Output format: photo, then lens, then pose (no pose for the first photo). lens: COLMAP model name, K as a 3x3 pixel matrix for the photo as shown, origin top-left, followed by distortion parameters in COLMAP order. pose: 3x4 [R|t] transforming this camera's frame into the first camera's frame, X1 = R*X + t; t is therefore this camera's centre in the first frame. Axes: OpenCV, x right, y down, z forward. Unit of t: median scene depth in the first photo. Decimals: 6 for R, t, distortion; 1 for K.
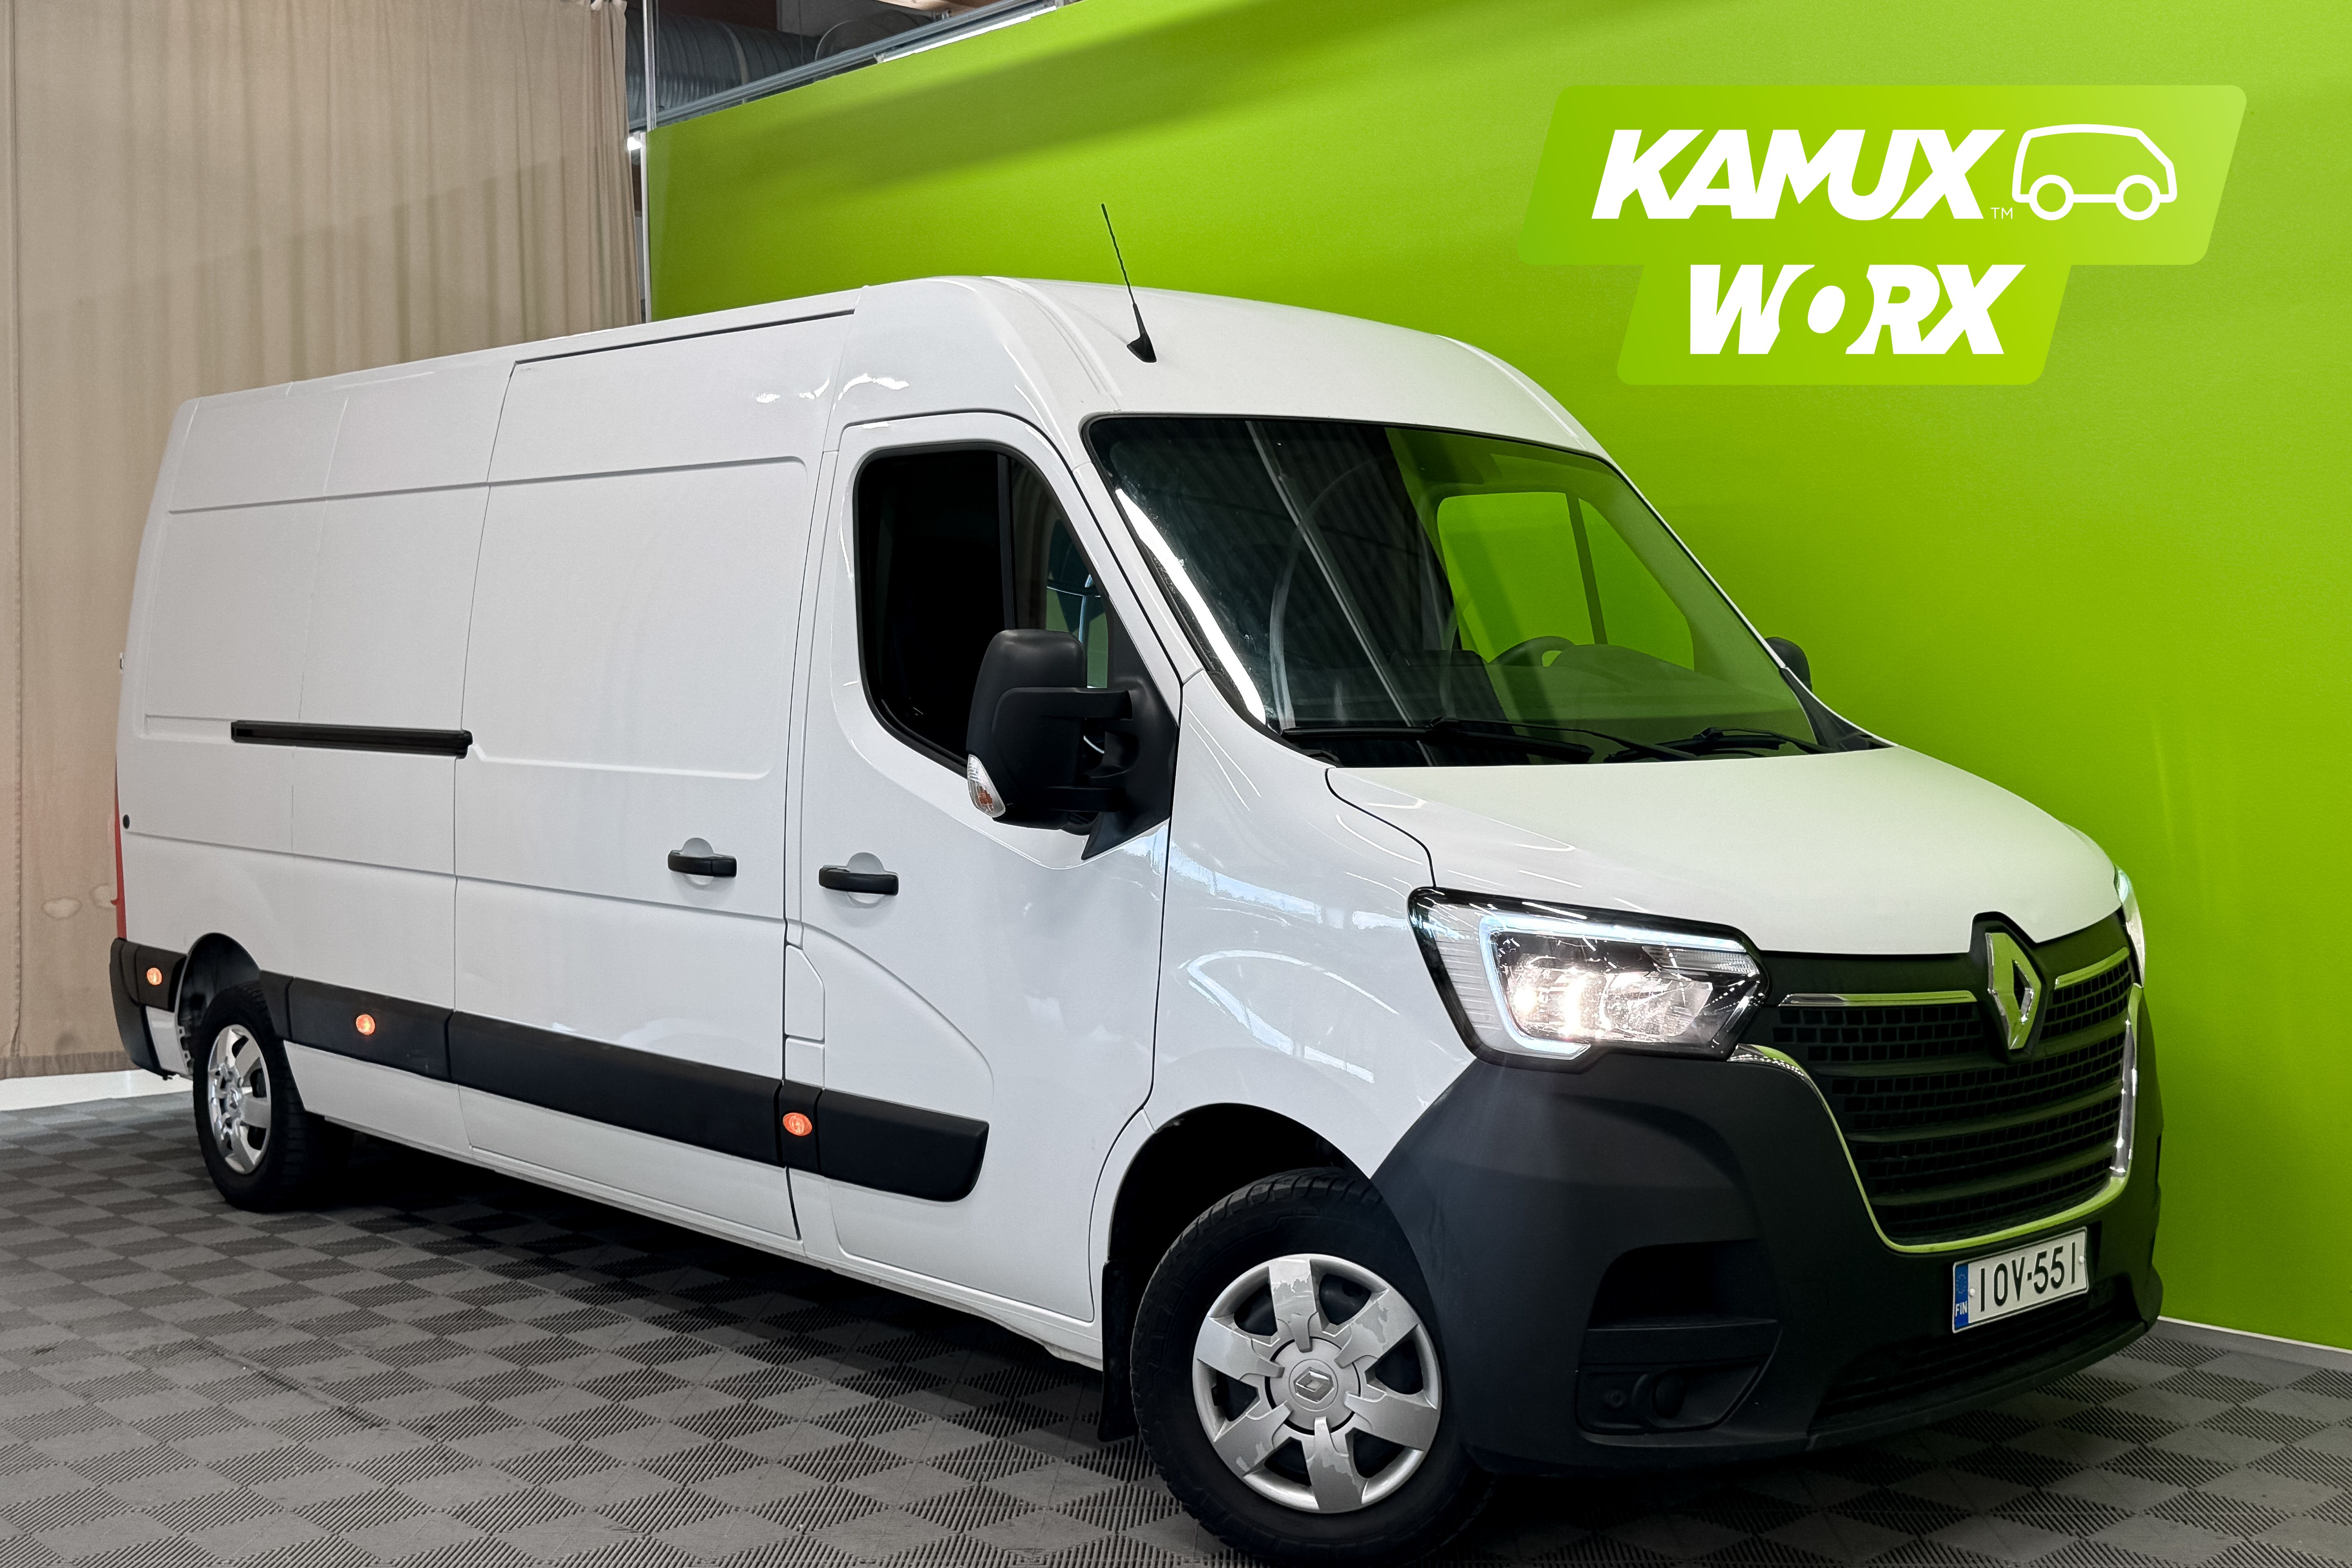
lens RADIAL K [[2578.9, 0, 1225.2], [0, 2578.9, 759.1], [0, 0, 1]] dist [0.029946, 0.000000]
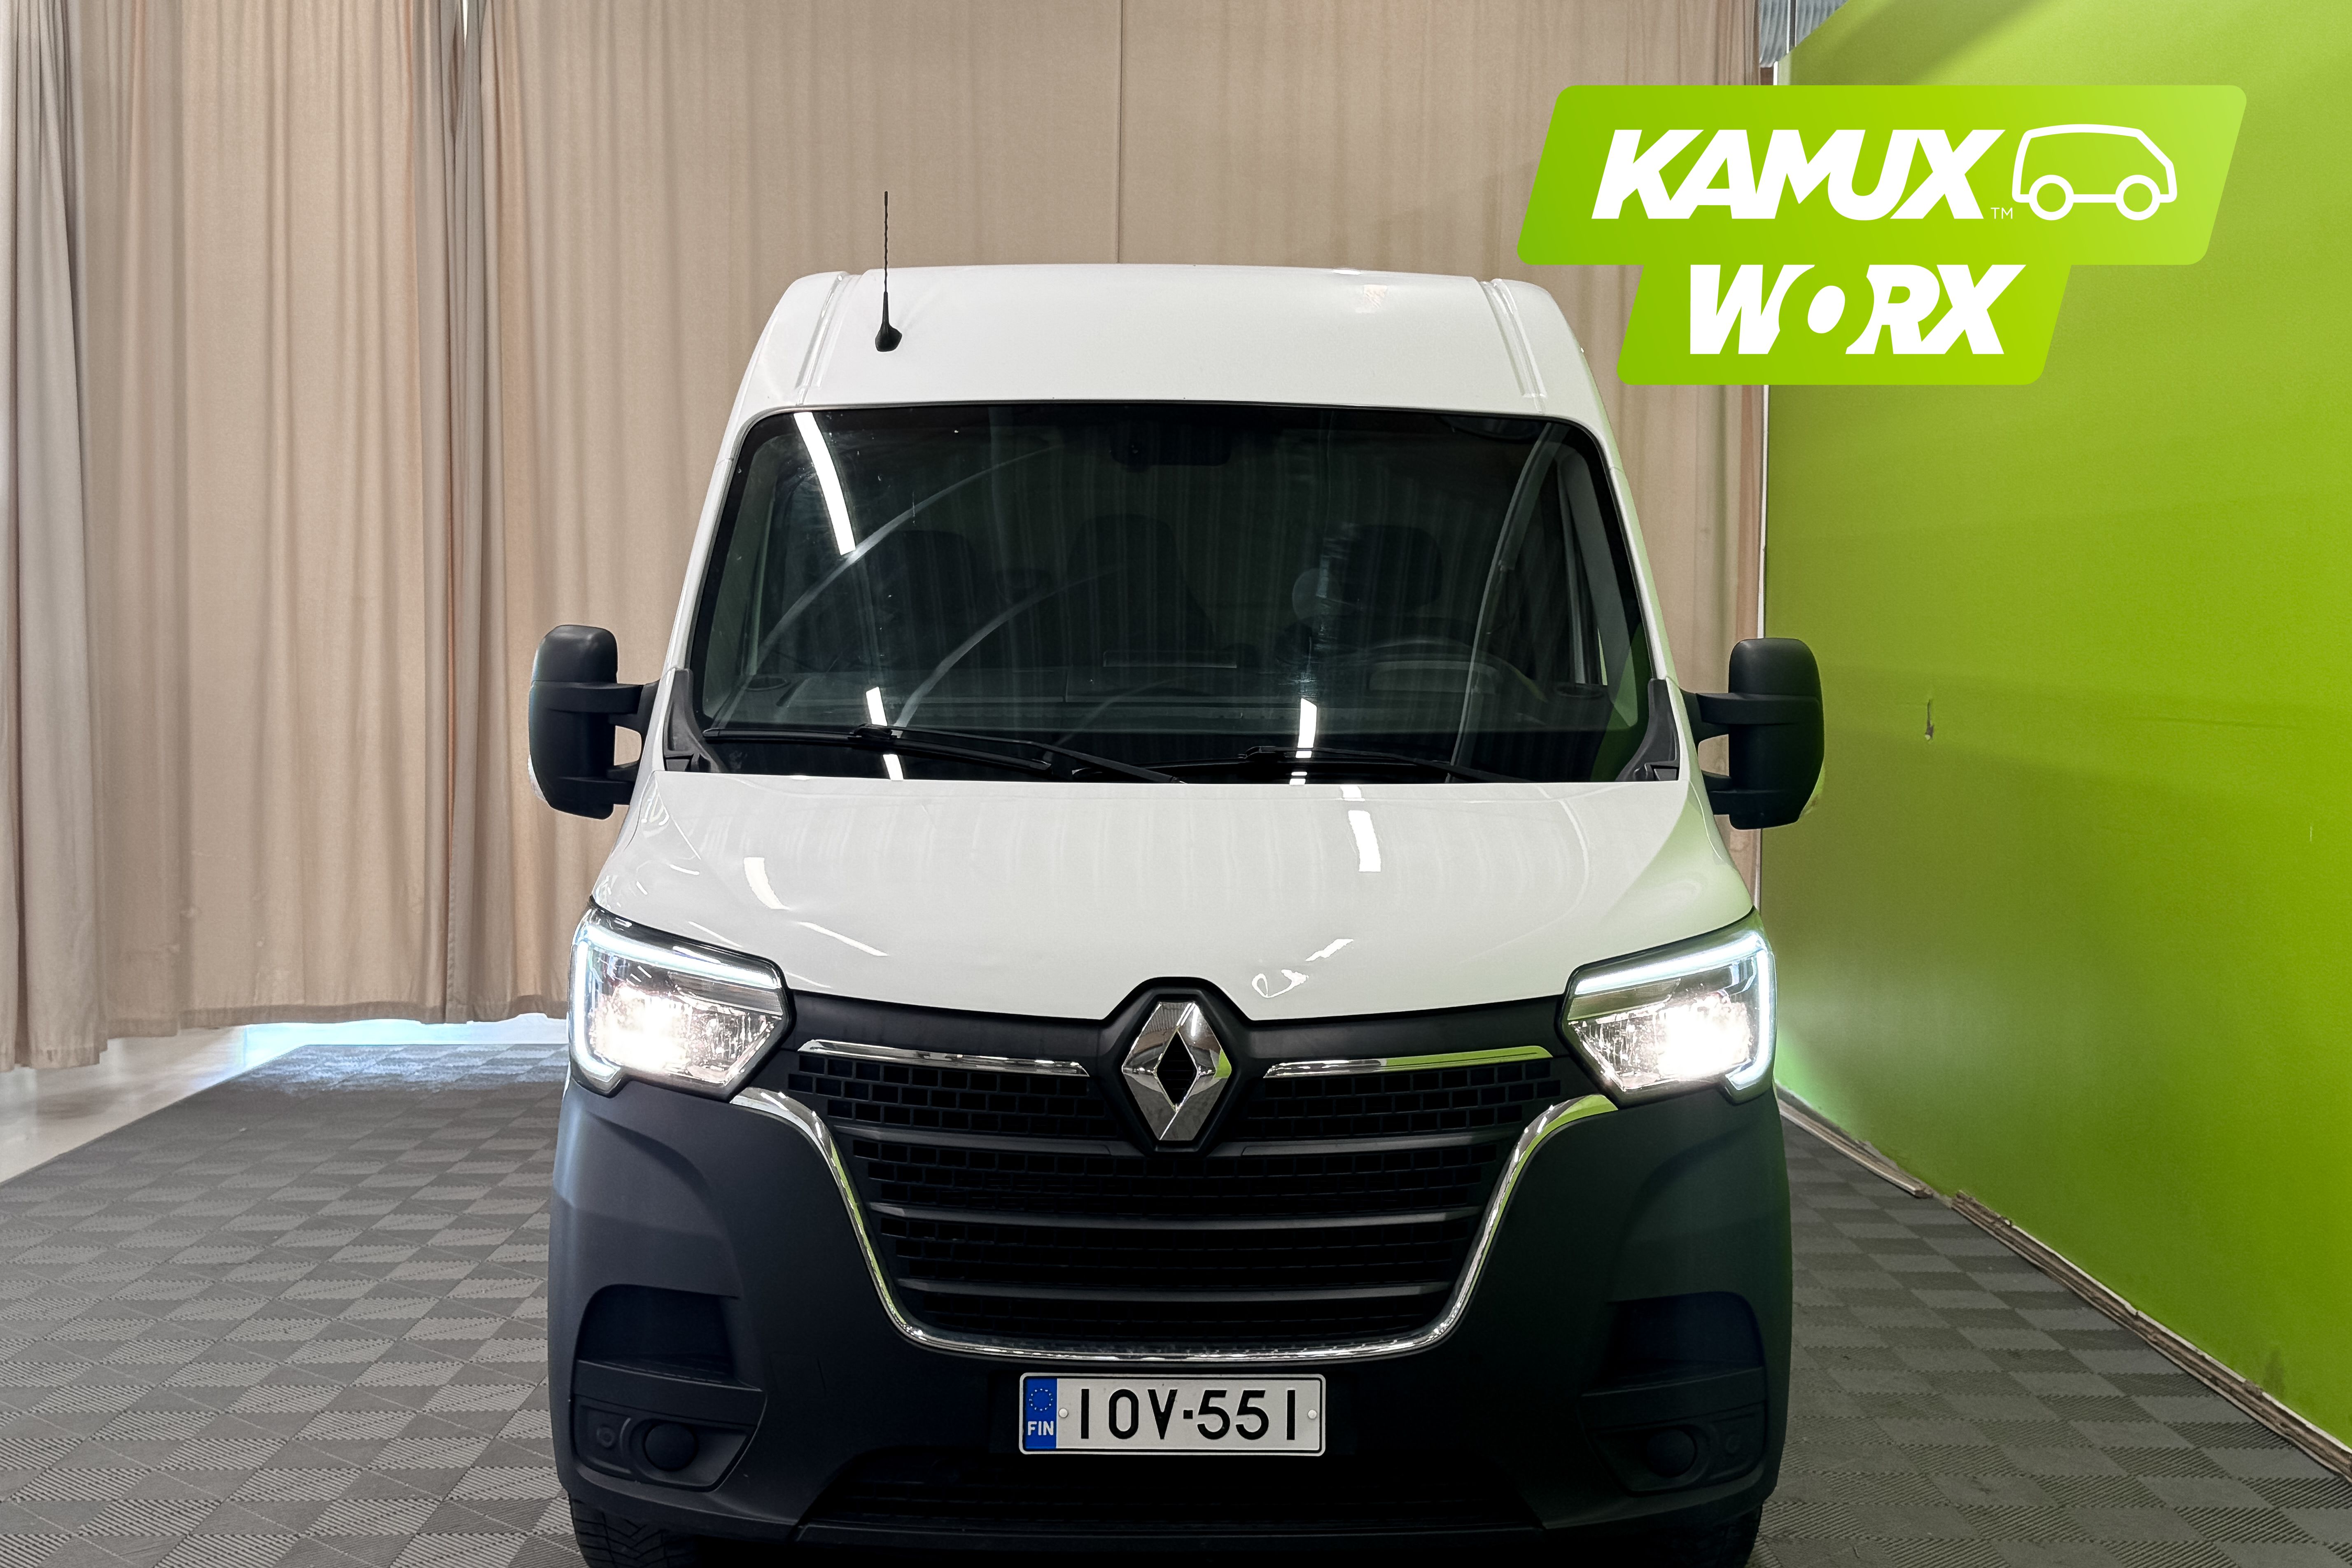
lens RADIAL K [[2760.9, 0, 1178.3], [0, 2760.9, 795.3], [0, 0, 1]] dist [0.027791, 0.000000]
pose [[0.732899, 0.039922, -0.679165, 0.941732], [-0.018817, 0.999084, 0.038422, -0.033269], [0.680077, -0.015380, 0.732979, 0.368692]]
